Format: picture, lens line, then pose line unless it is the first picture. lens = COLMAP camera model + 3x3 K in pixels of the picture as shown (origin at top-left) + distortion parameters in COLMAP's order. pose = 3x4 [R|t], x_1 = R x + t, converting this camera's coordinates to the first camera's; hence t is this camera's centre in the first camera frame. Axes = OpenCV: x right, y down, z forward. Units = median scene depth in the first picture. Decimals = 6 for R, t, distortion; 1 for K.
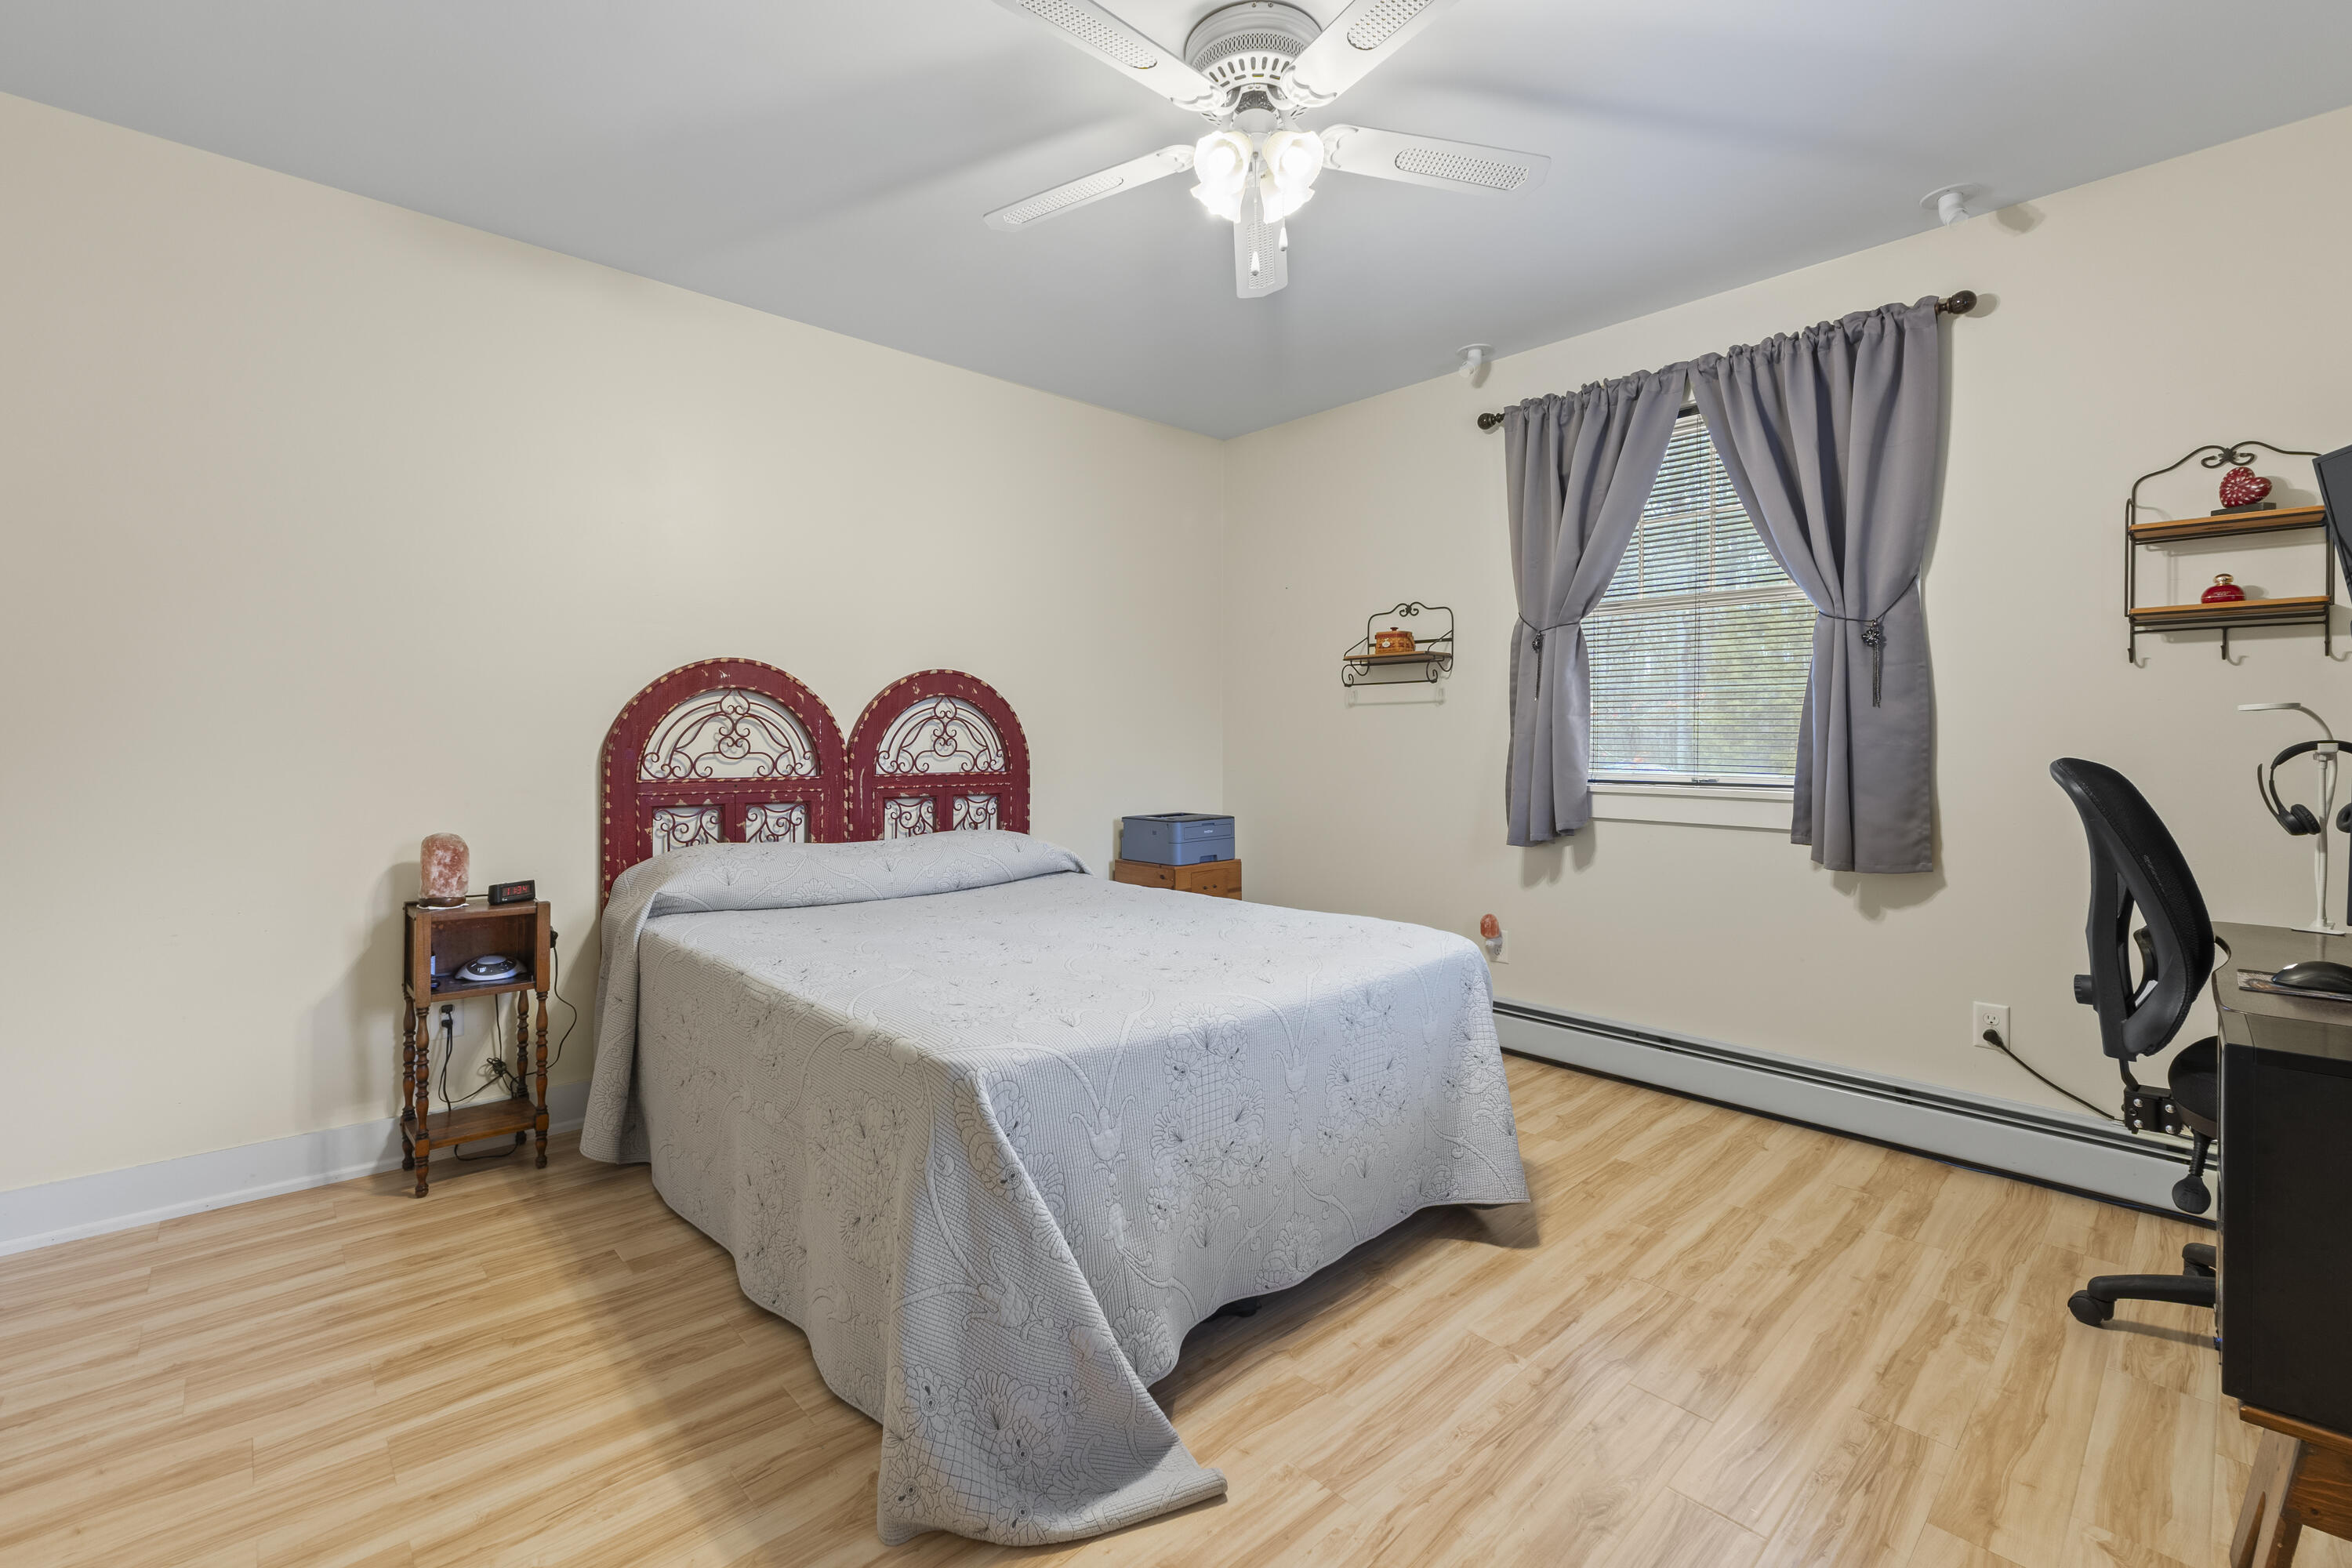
lens RADIAL K [[1017.9, 0, 1168.3], [0, 1017.9, 765.6], [0, 0, 1]] dist [-0.003370, -0.000586]
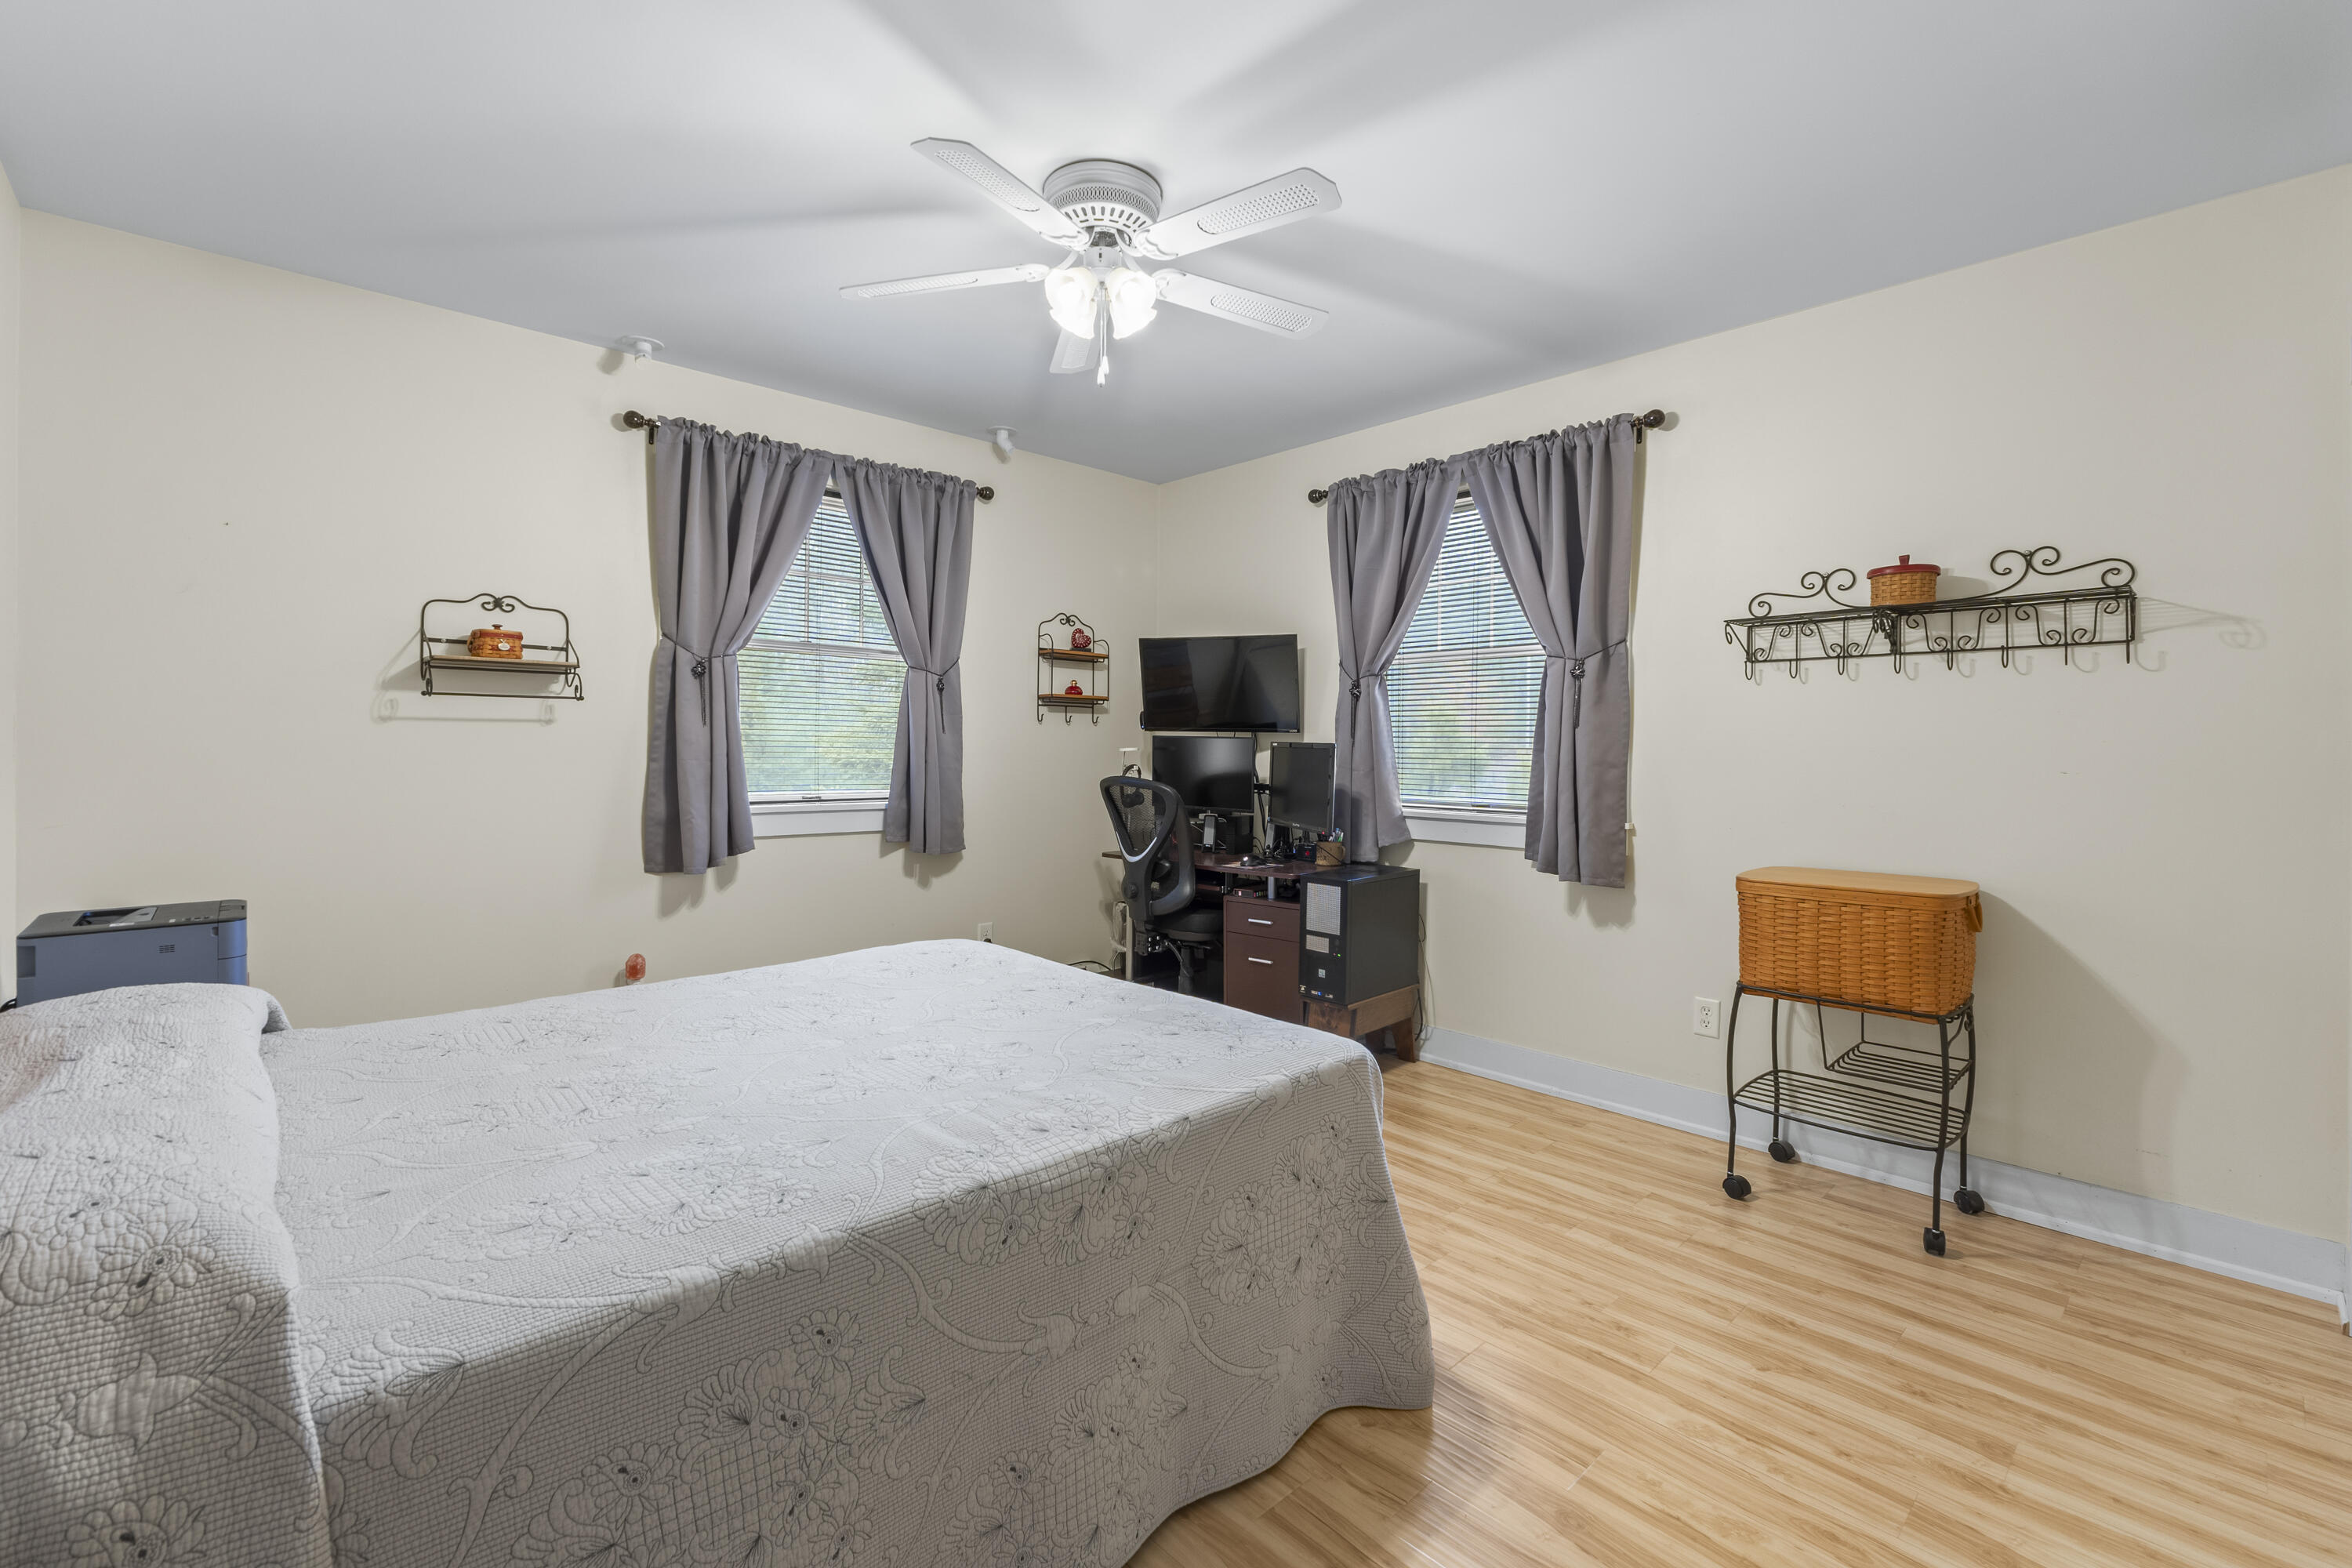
lens RADIAL K [[1017.9, 0, 1167.1], [0, 1017.9, 779.4], [0, 0, 1]] dist [-0.003370, -0.000586]
pose [[0.007004, -0.035645, 0.999340, -0.671132], [0.010967, 0.999307, 0.035567, -0.045354], [-0.999915, 0.010711, 0.007391, 0.563832]]
